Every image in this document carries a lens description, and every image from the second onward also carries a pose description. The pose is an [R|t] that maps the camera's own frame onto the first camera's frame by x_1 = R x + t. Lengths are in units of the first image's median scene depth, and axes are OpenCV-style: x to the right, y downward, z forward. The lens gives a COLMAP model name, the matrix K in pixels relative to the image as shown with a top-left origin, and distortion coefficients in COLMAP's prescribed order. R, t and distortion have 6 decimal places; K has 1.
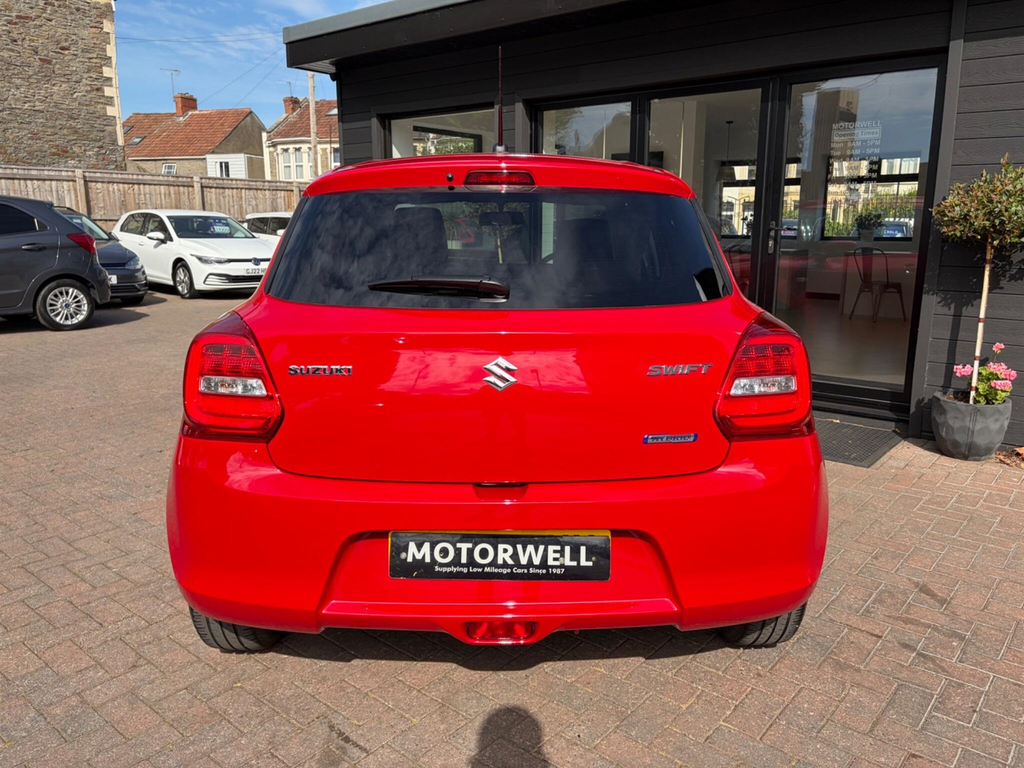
lens RADIAL K [[774.1, 0, 513.0], [0, 774.1, 372.8], [0, 0, 1]] dist [0.054000, -0.063205]
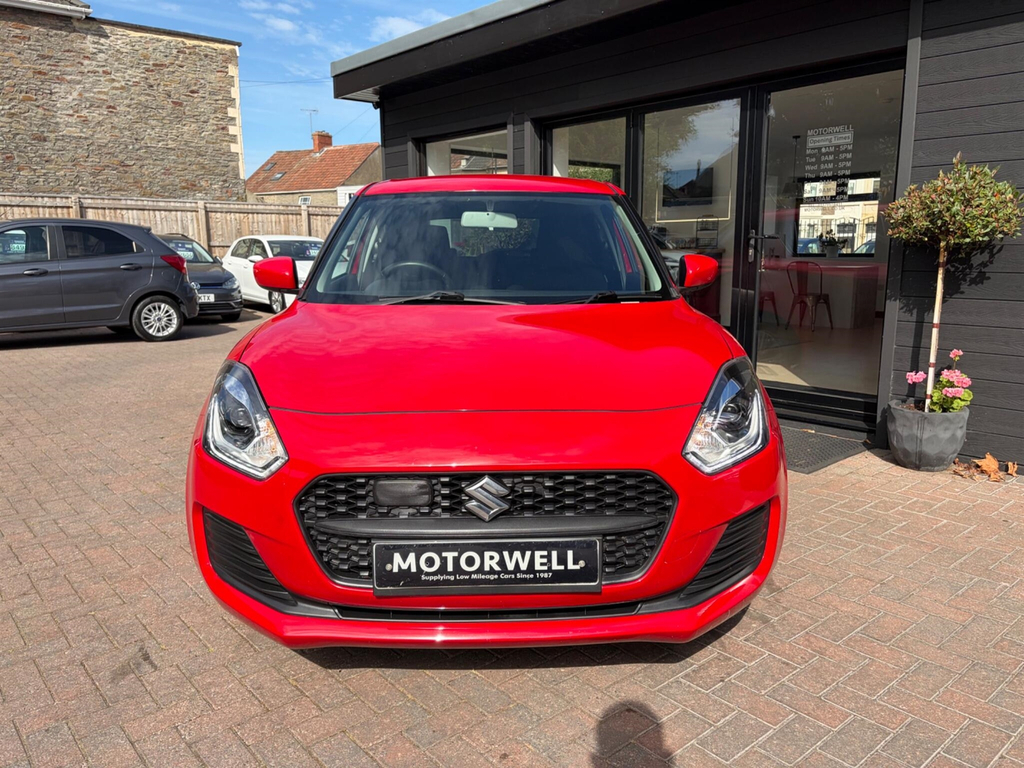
lens RADIAL K [[773.5, 0, 512.0], [0, 773.5, 384.0], [0, 0, 1]] dist [0.045408, -0.052241]
pose [[0.986890, 0.019005, -0.160273, 0.136287], [-0.022126, 0.999598, -0.017714, 0.019176], [0.159872, 0.021029, 0.986914, -0.018362]]
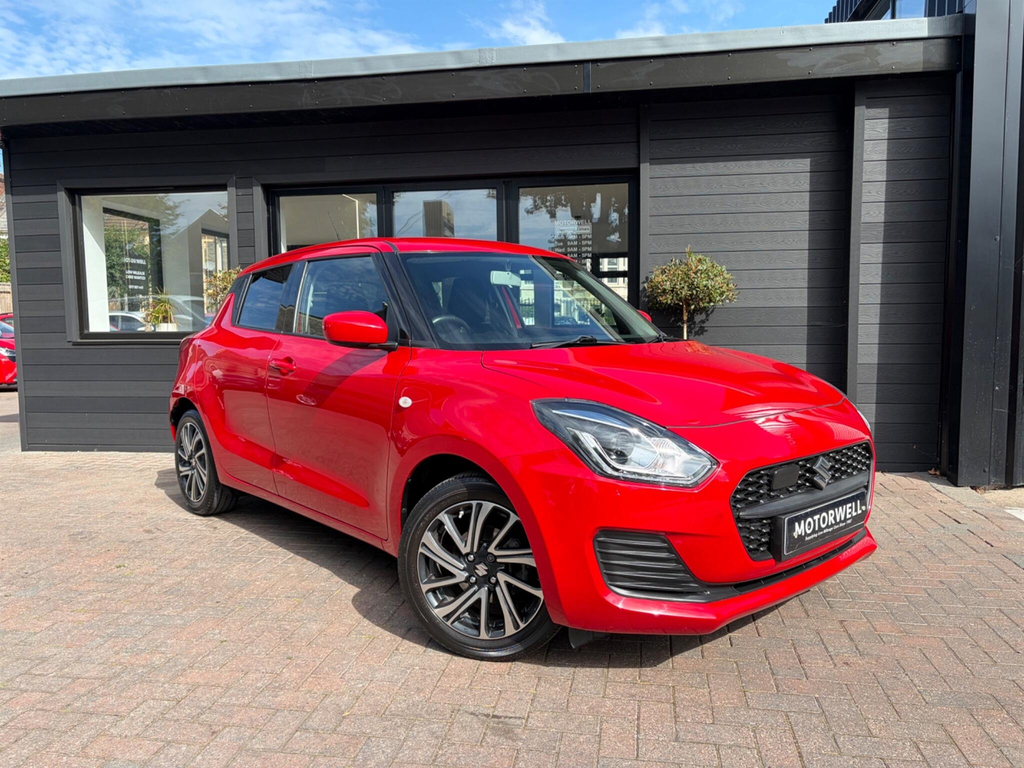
lens RADIAL K [[773.5, 0, 512.0], [0, 773.5, 384.0], [0, 0, 1]] dist [0.045408, -0.052241]
pose [[0.862096, -0.053591, 0.503903, -0.196860], [0.111314, 0.990132, -0.085139, 0.027387], [-0.494367, 0.129489, 0.859554, -0.004154]]
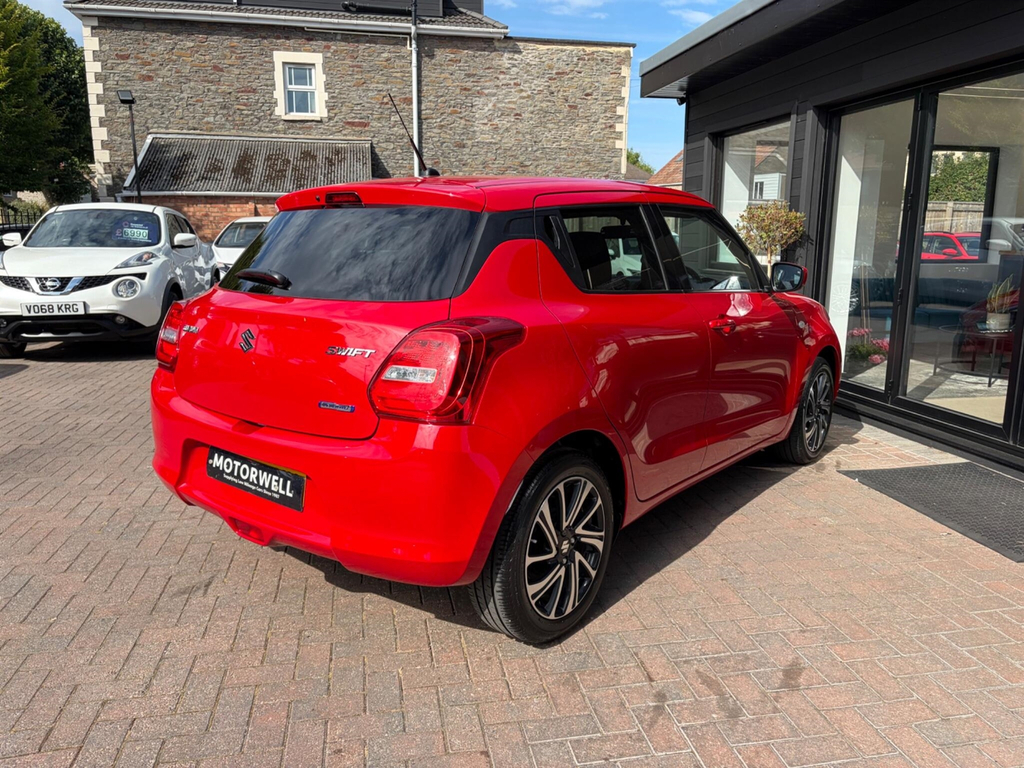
lens RADIAL K [[773.8, 0, 500.8], [0, 773.8, 381.7], [0, 0, 1]] dist [0.002250, 0.002235]
pose [[0.769561, 0.119418, -0.627308, 0.291948], [-0.126702, 0.991382, 0.033292, -0.007030], [0.625878, 0.053861, 0.778059, 0.053401]]
